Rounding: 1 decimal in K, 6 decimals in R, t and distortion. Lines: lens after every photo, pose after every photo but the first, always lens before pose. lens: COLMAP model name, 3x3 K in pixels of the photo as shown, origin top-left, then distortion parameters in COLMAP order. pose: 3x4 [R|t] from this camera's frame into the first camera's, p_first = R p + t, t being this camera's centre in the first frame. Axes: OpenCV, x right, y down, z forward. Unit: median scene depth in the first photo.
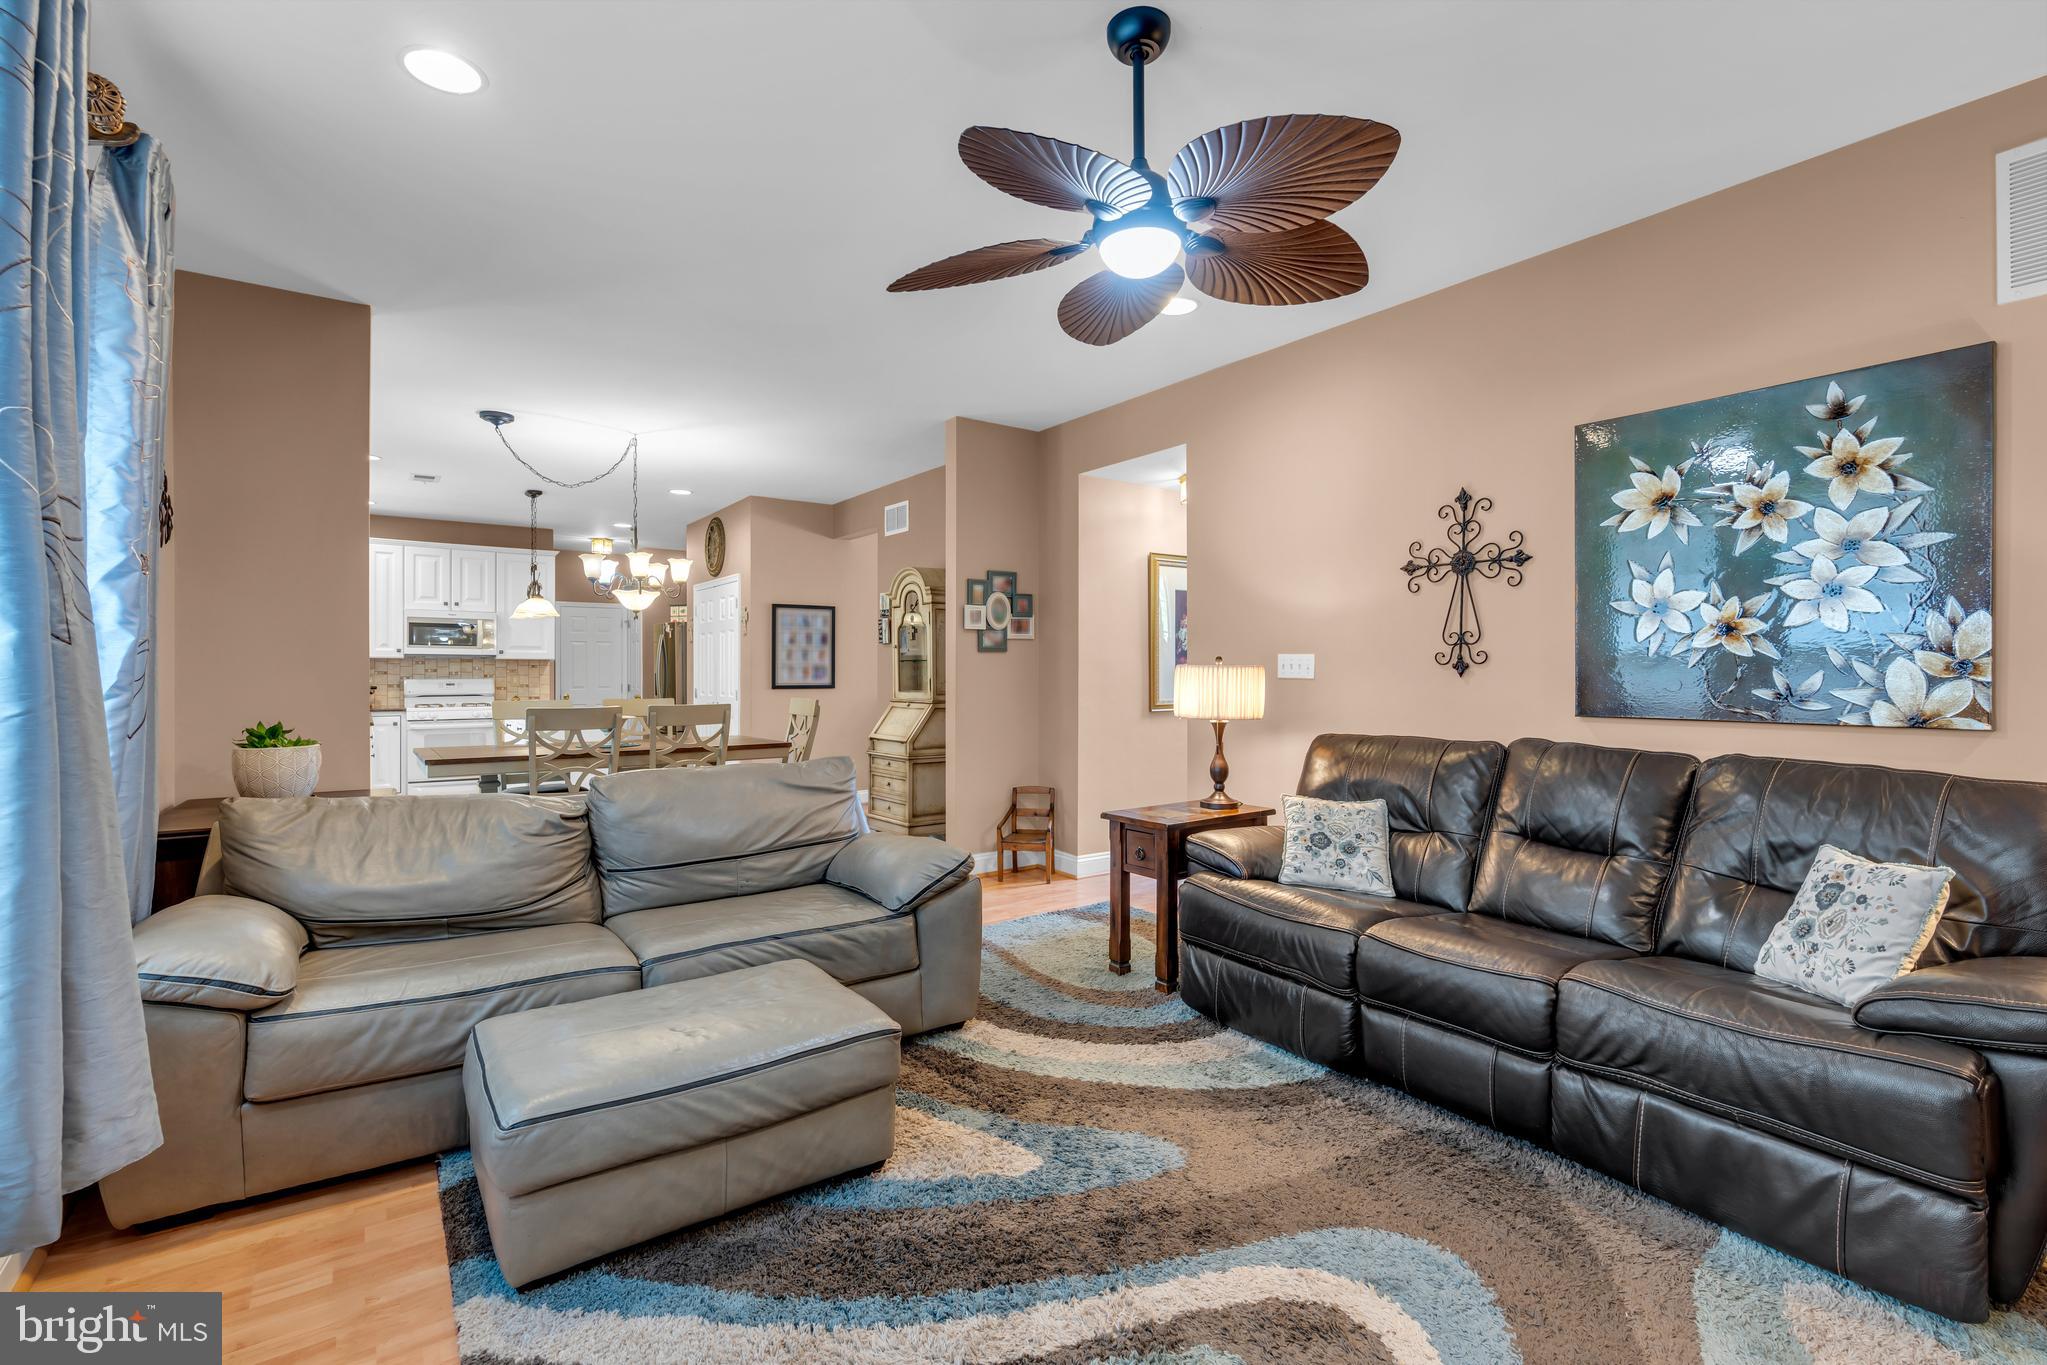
lens RADIAL K [[918.8, 0, 1012.8], [0, 918.8, 668.8], [0, 0, 1]] dist [-0.008927, 0.003537]
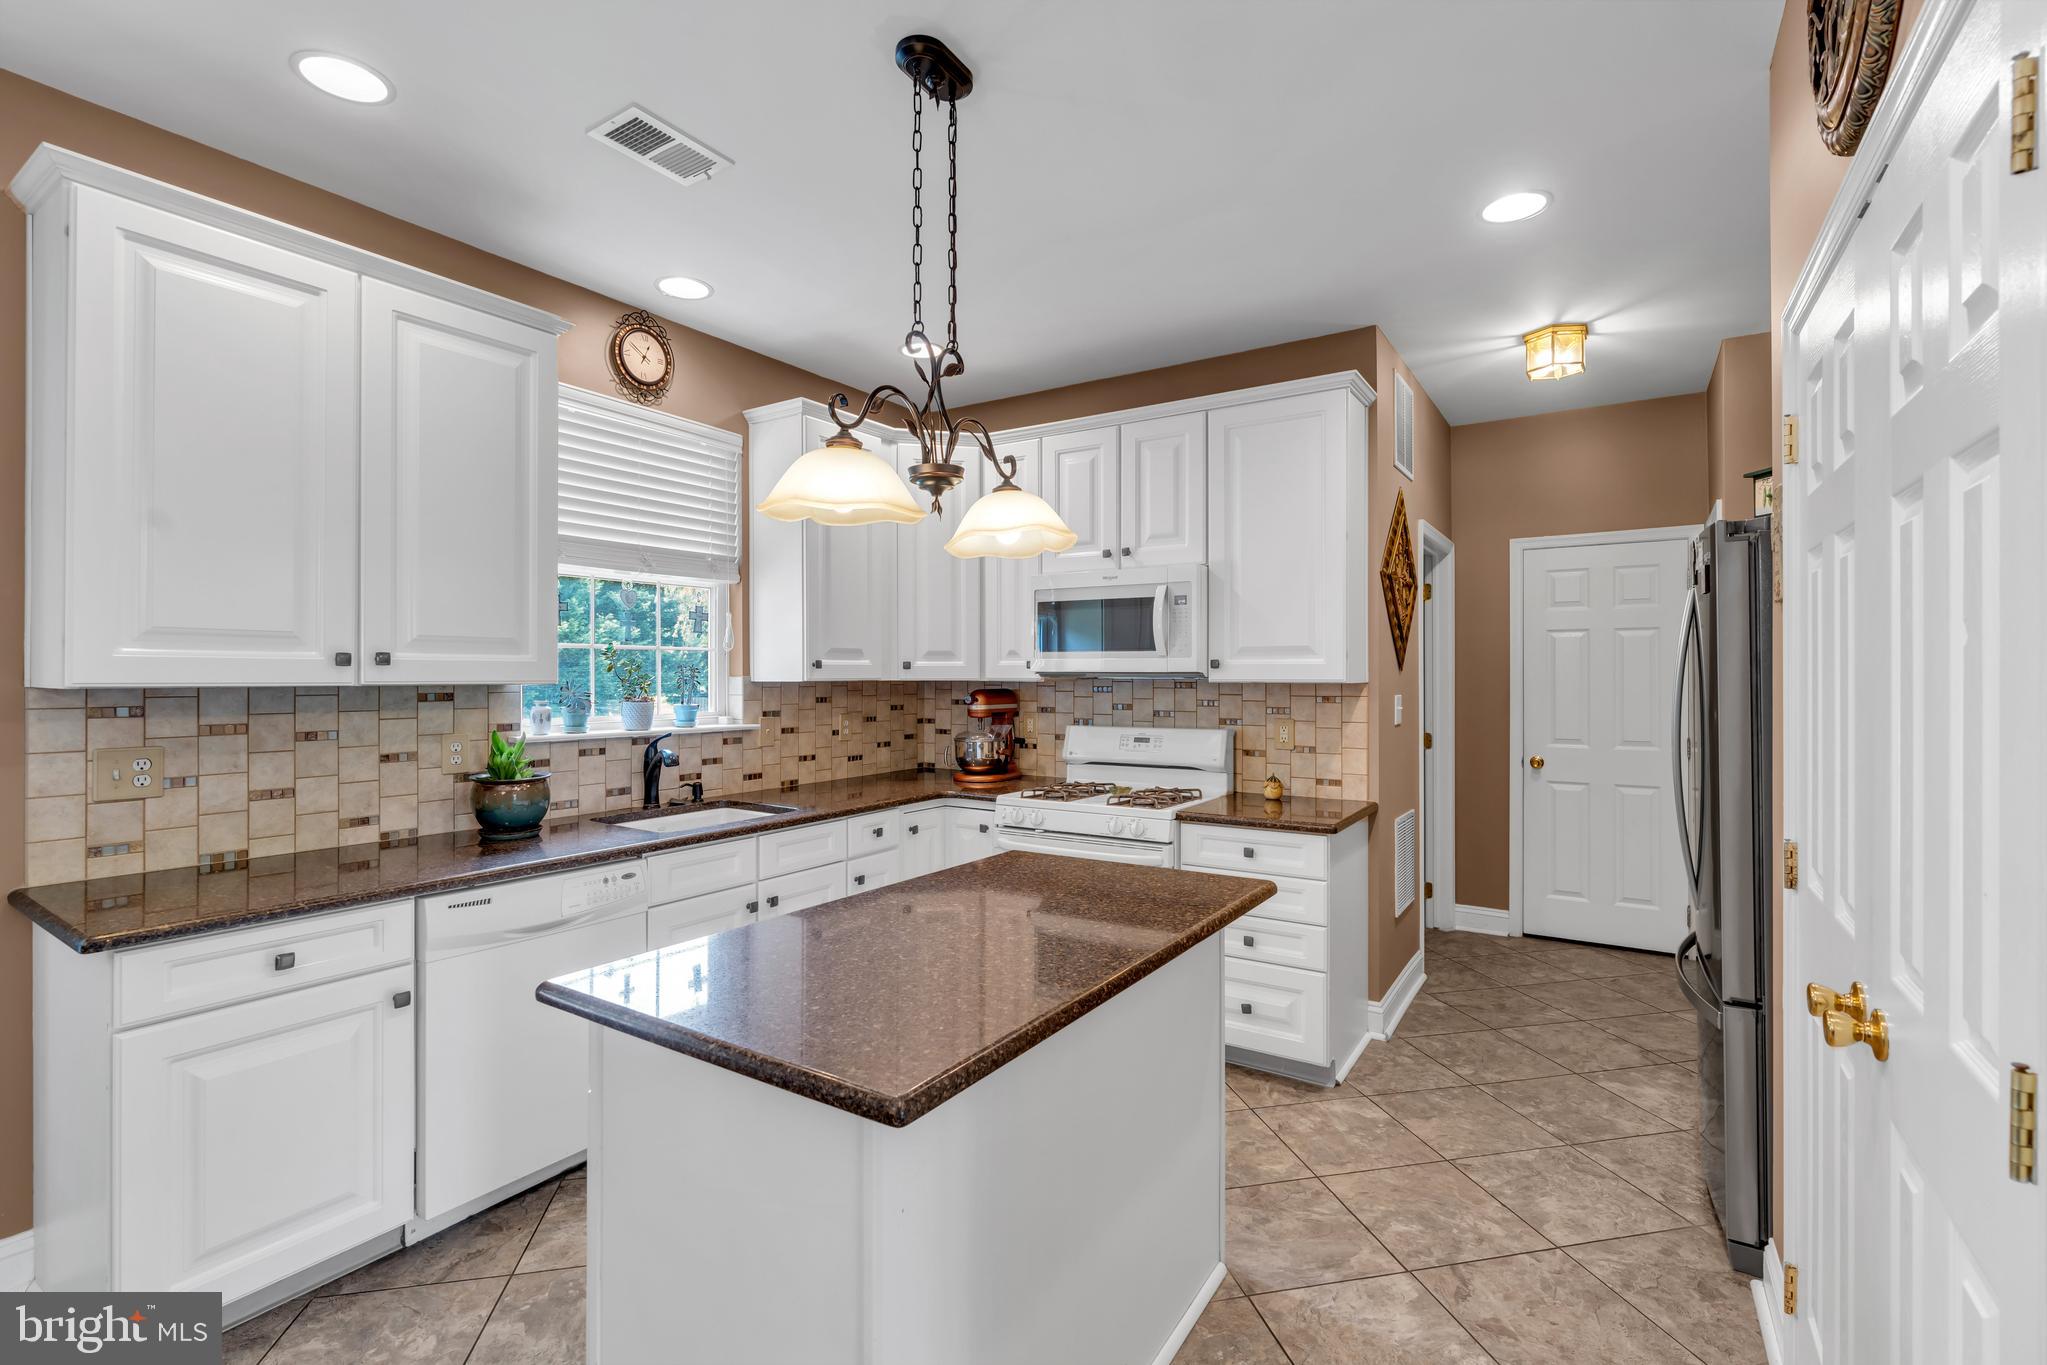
lens RADIAL K [[918.8, 0, 1020.1], [0, 918.8, 674.5], [0, 0, 1]] dist [-0.008927, 0.003537]
pose [[0.397622, 0.000101, -0.917549, -0.243182], [-0.002942, 0.999995, -0.001165, -0.014103], [0.917545, 0.003163, 0.397620, 0.806499]]
